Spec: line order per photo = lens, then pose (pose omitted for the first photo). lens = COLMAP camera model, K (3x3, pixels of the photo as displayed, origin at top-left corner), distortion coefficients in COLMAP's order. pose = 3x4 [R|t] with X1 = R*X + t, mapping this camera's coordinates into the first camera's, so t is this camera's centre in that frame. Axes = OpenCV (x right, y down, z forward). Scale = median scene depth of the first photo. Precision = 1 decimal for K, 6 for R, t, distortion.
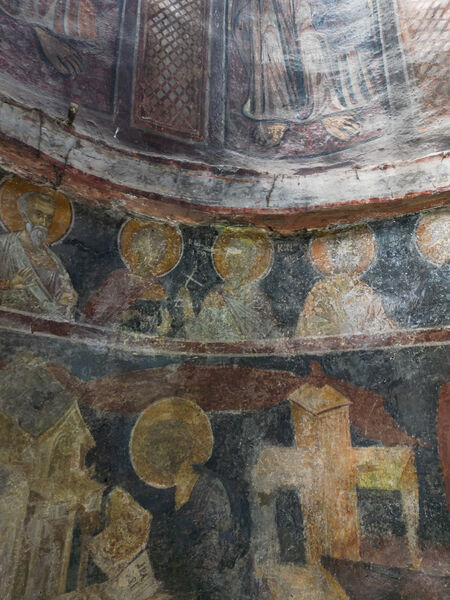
lens RADIAL K [[419.2, 0, 224.1], [0, 419.2, 300.8], [0, 0, 1]] dist [0.061372, -0.050688]
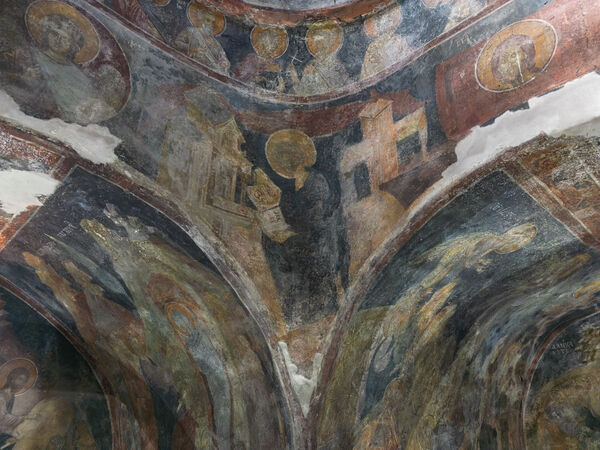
lens RADIAL K [[419.2, 0, 298.6], [0, 419.2, 226.6], [0, 0, 1]] dist [0.061372, -0.050688]
pose [[0.977810, -0.096764, -0.185808, 0.194096], [0.076901, 0.990807, -0.111296, 0.844404], [0.194870, 0.094538, 0.976262, -0.603567]]
